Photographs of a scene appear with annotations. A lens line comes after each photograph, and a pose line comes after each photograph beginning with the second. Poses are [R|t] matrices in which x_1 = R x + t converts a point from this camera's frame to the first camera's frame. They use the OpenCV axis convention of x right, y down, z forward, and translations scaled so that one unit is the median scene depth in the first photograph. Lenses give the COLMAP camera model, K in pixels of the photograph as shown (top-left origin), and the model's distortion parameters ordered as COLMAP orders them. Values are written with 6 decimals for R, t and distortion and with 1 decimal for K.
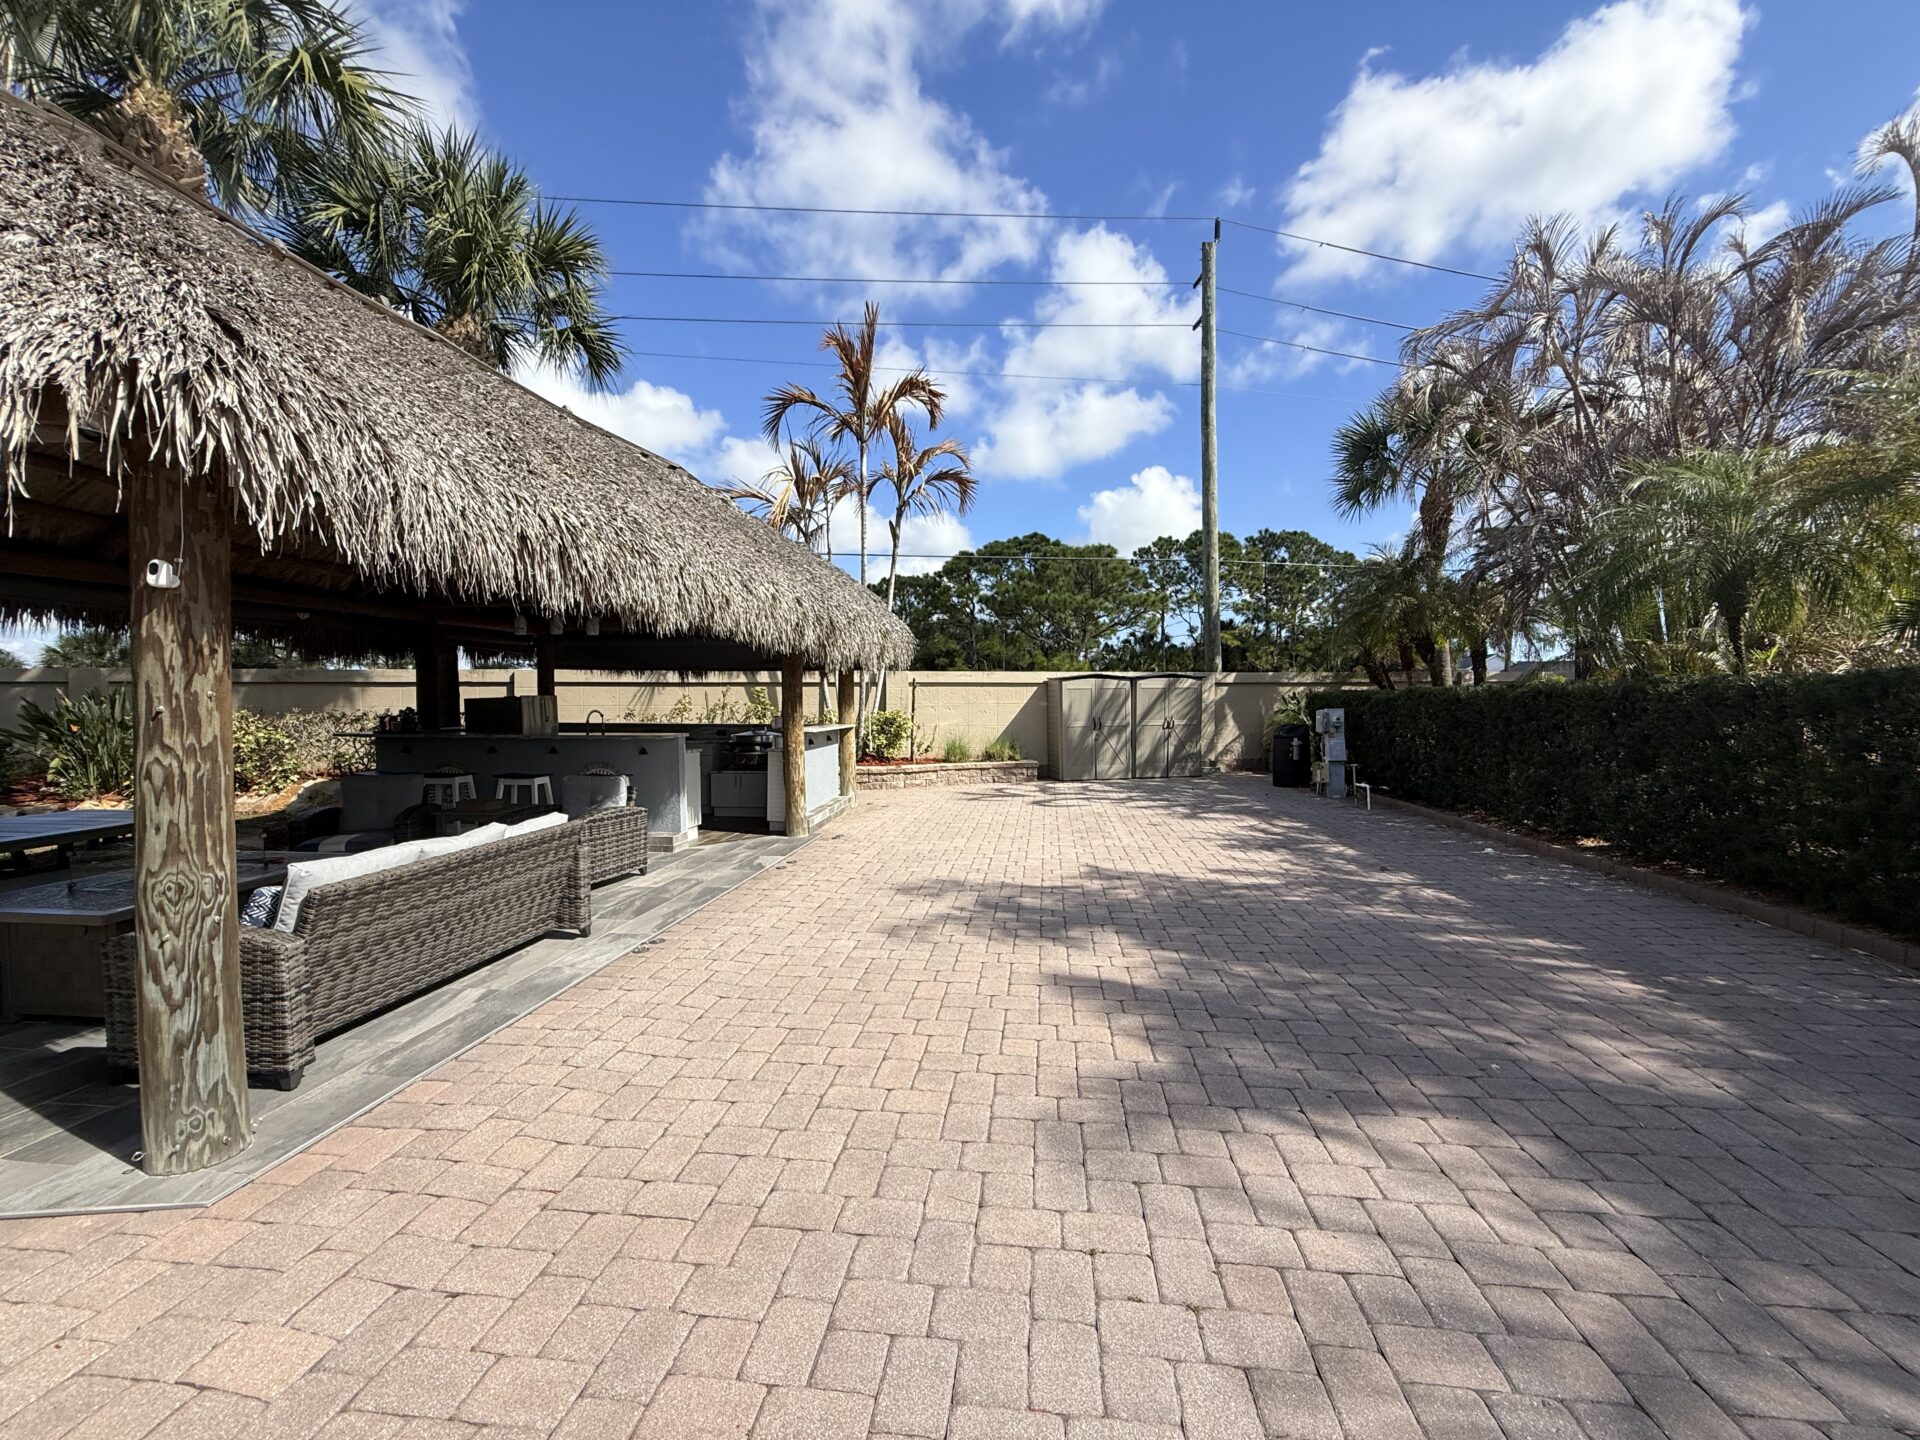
lens RADIAL K [[762.6, 0, 953.3], [0, 762.6, 722.2], [0, 0, 1]] dist [0.000051, 0.000259]
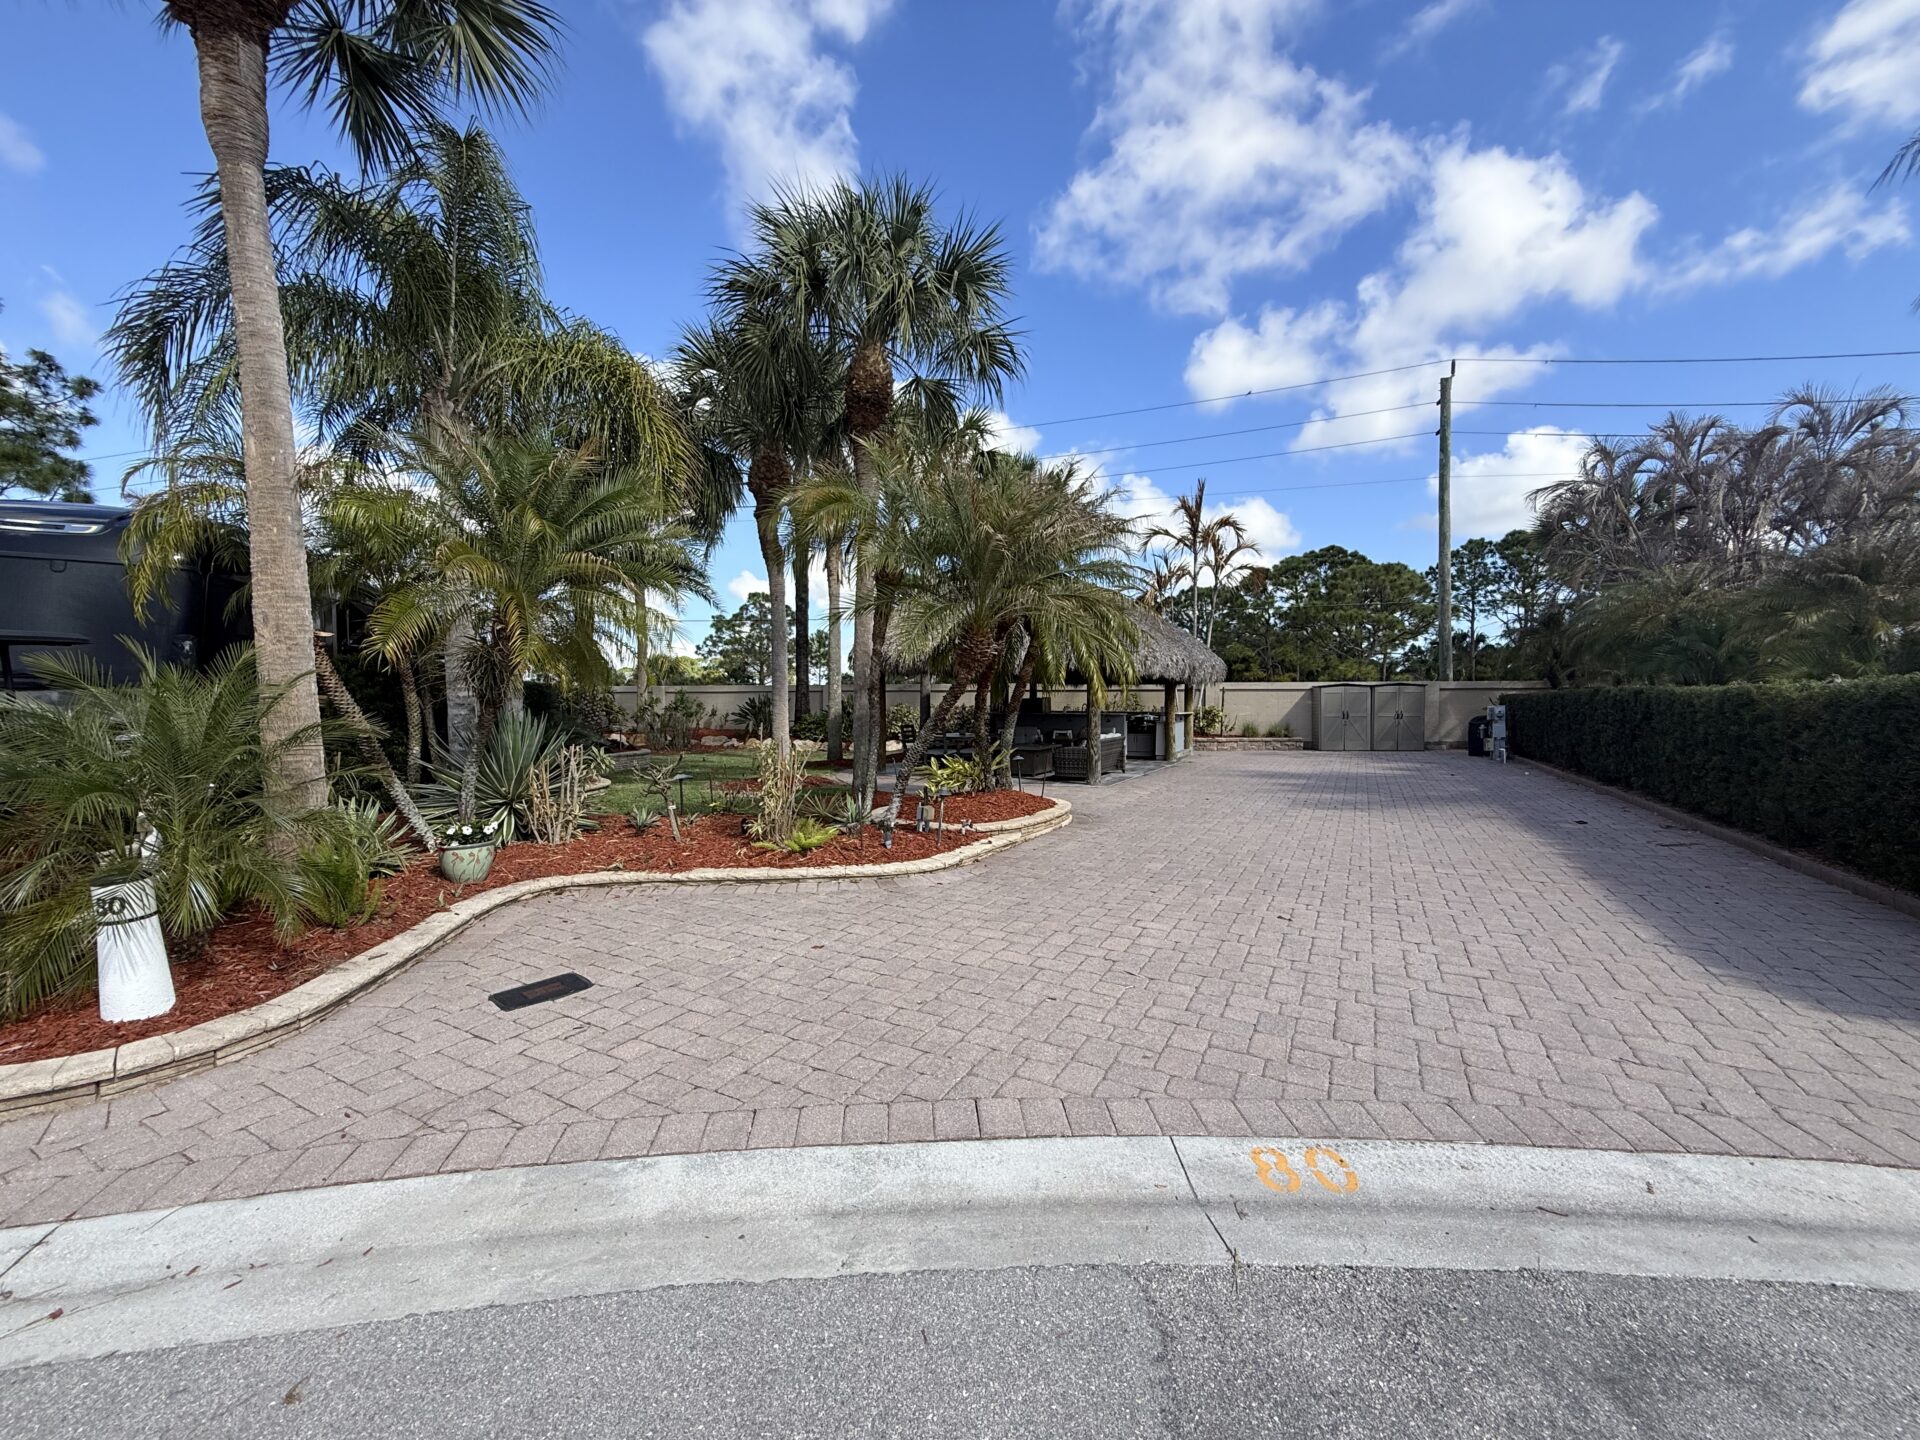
lens RADIAL K [[762.6, 0, 954.8], [0, 762.6, 722.7], [0, 0, 1]] dist [0.000051, 0.000259]
pose [[0.933197, 0.012115, -0.359160, 0.001321], [-0.012284, 0.999923, 0.001811, 0.077396], [0.359154, 0.002722, 0.933274, -2.367788]]
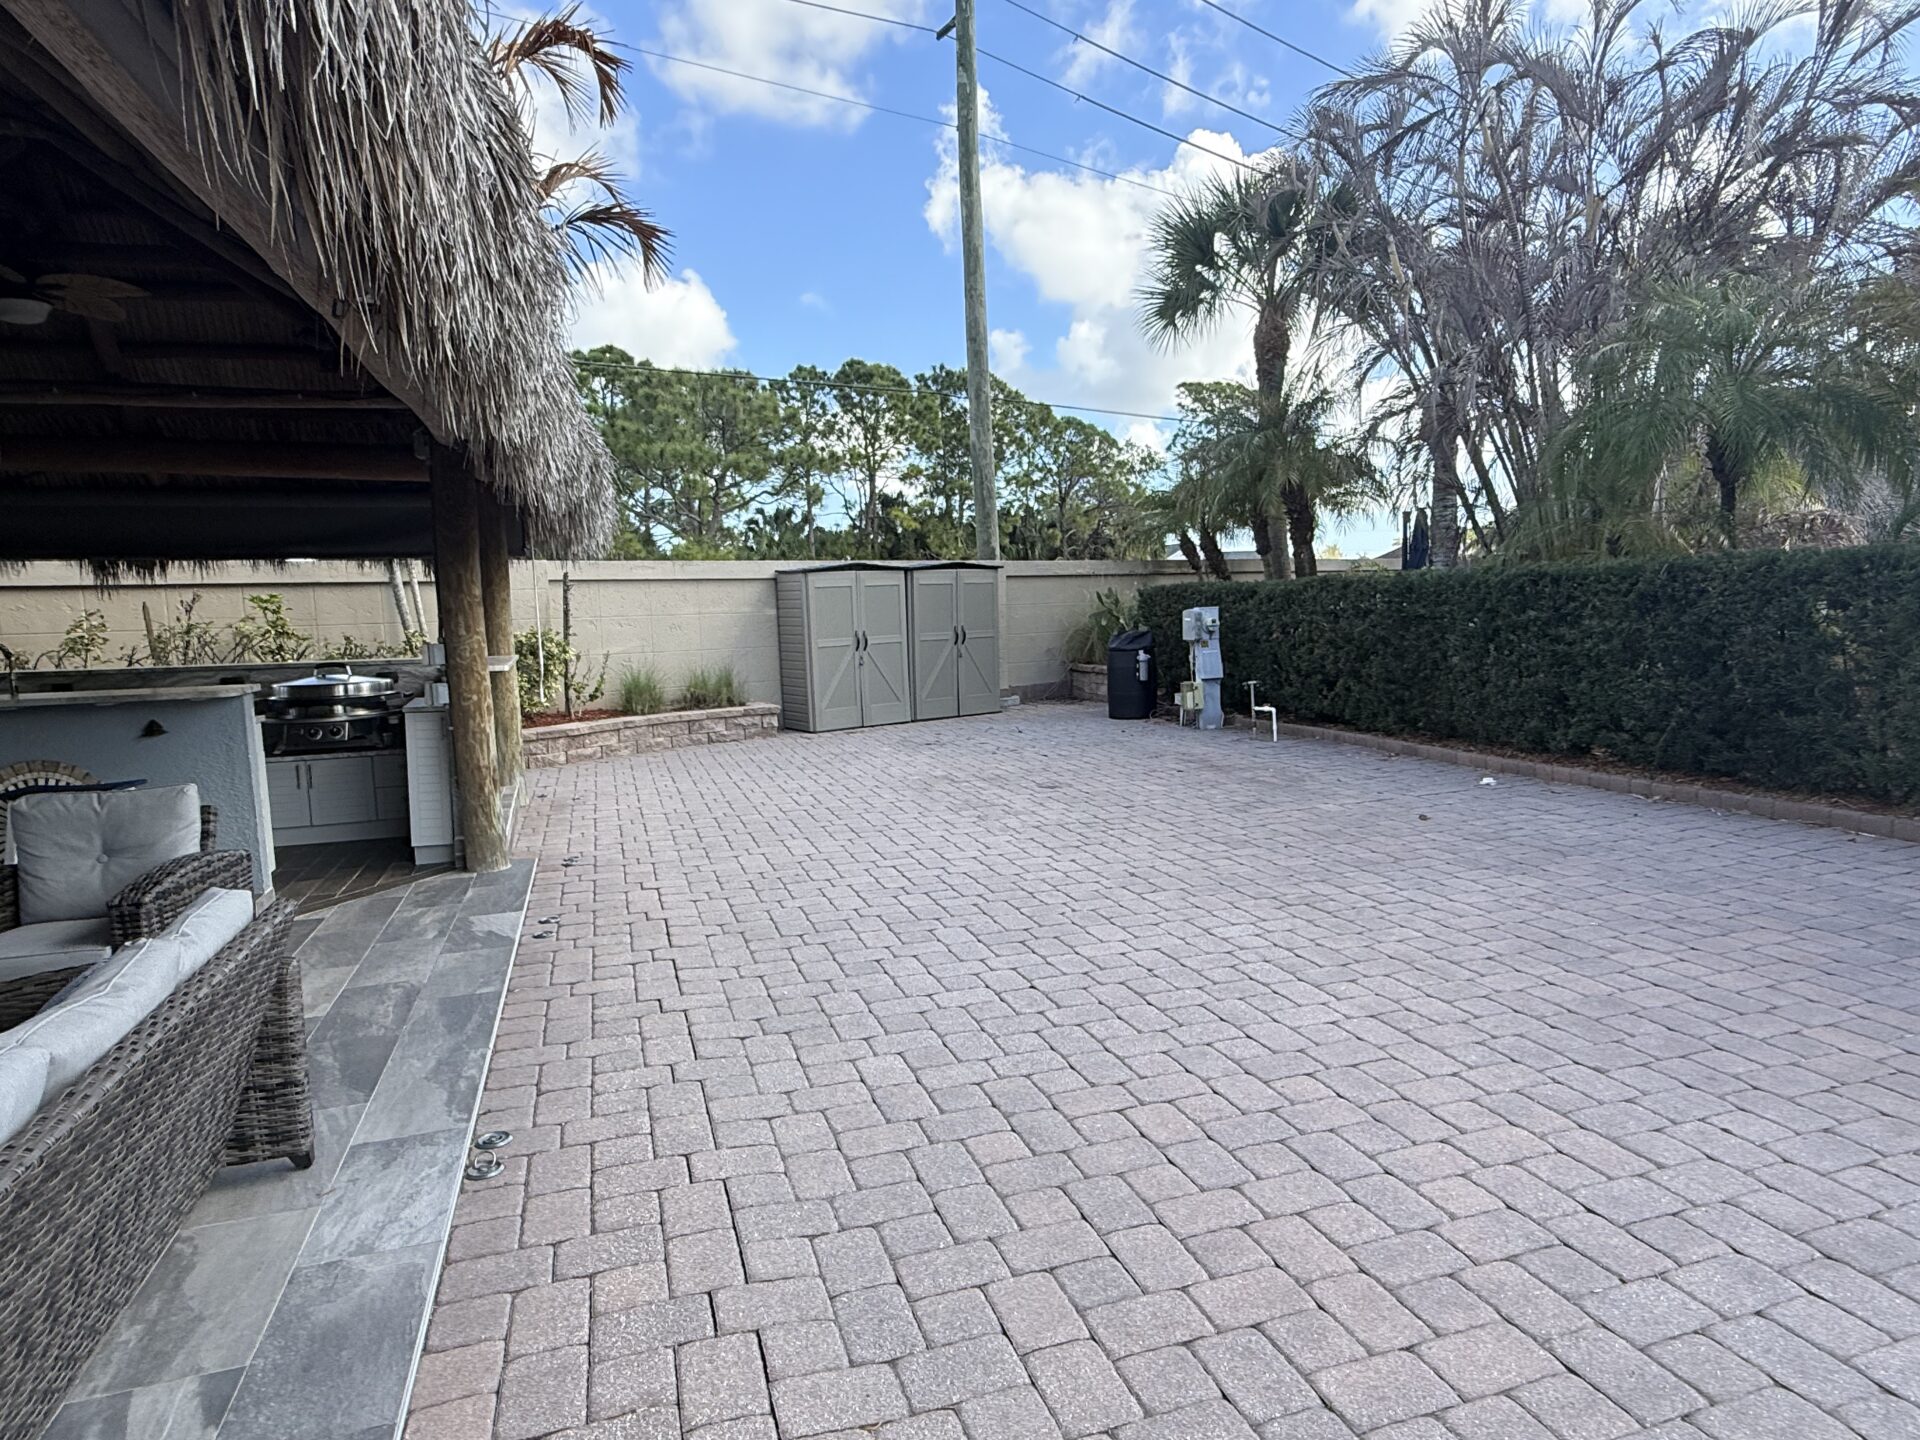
lens RADIAL K [[1114.8, 0, 962.8], [0, 1114.8, 724.7], [0, 0, 1]] dist [-0.000203, 0.001001]
pose [[0.905738, -0.067389, 0.418447, -0.417114], [0.036794, 0.996054, 0.080768, -0.000561], [-0.422239, -0.057759, 0.904643, 0.316556]]
